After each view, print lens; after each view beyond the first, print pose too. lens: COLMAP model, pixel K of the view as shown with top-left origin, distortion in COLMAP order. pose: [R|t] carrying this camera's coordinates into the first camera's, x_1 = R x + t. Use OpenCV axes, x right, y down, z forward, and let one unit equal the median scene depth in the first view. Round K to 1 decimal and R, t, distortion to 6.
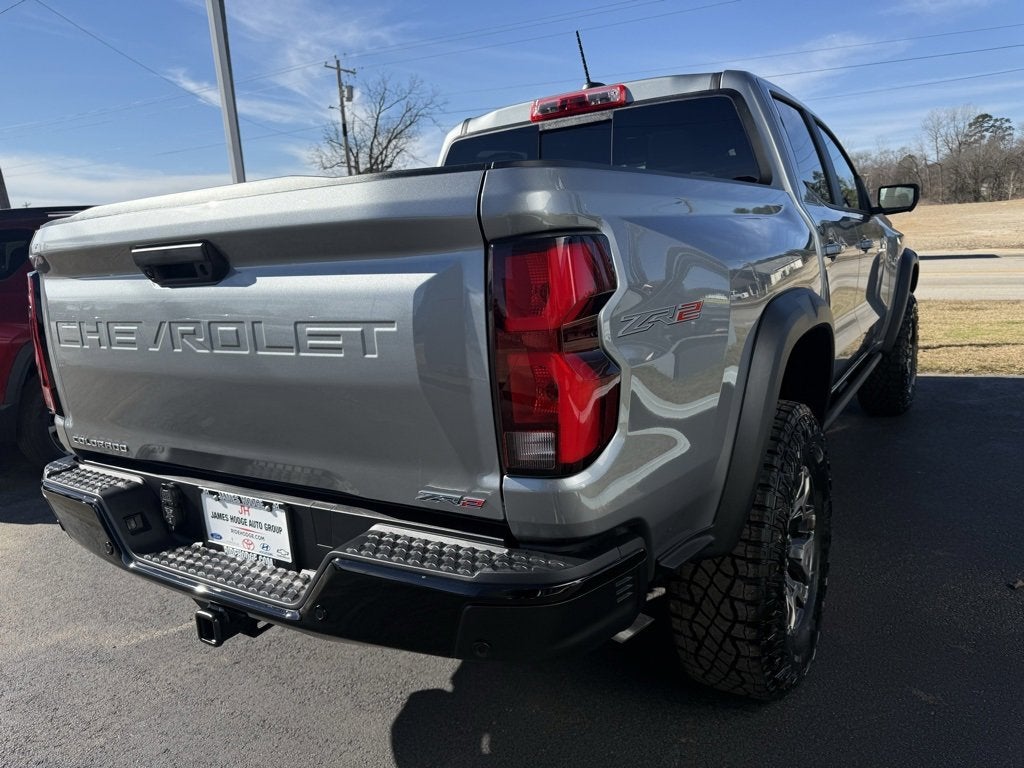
lens RADIAL K [[726.4, 0, 529.8], [0, 726.4, 387.7], [0, 0, 1]] dist [0.077182, -0.130344]
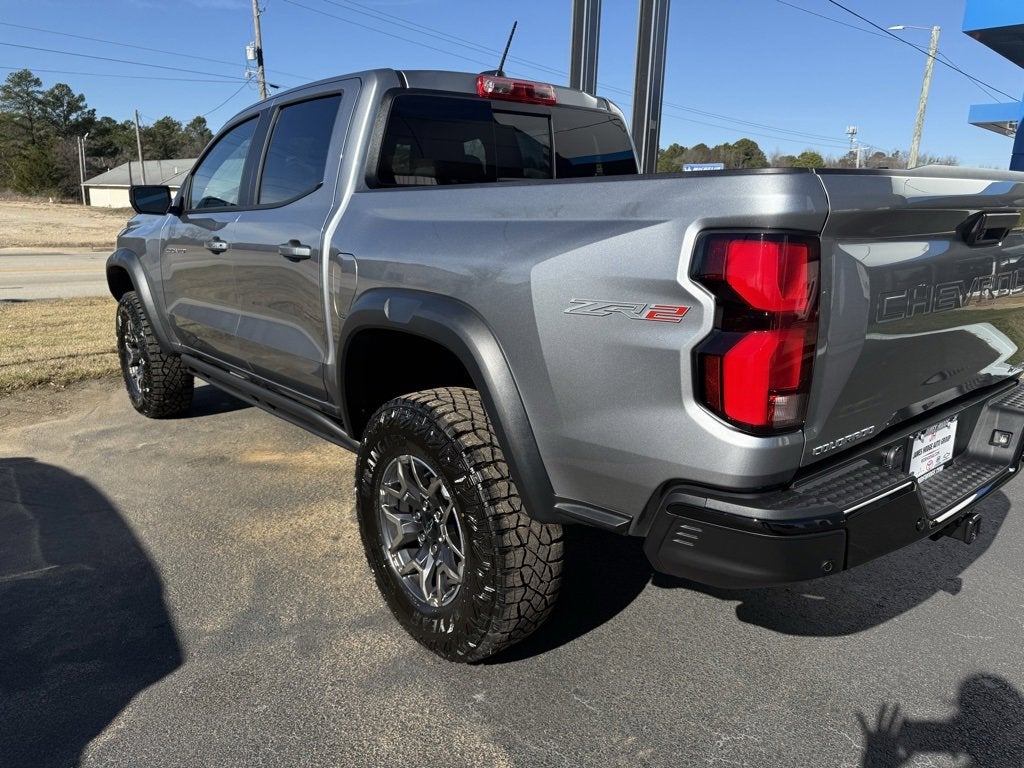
lens RADIAL K [[726.4, 0, 529.8], [0, 726.4, 387.7], [0, 0, 1]] dist [0.077182, -0.130344]
pose [[0.297241, -0.158027, 0.941634, -1.720327], [0.158173, 0.980732, 0.114659, -0.157658], [-0.941610, 0.114859, 0.316510, 1.231995]]
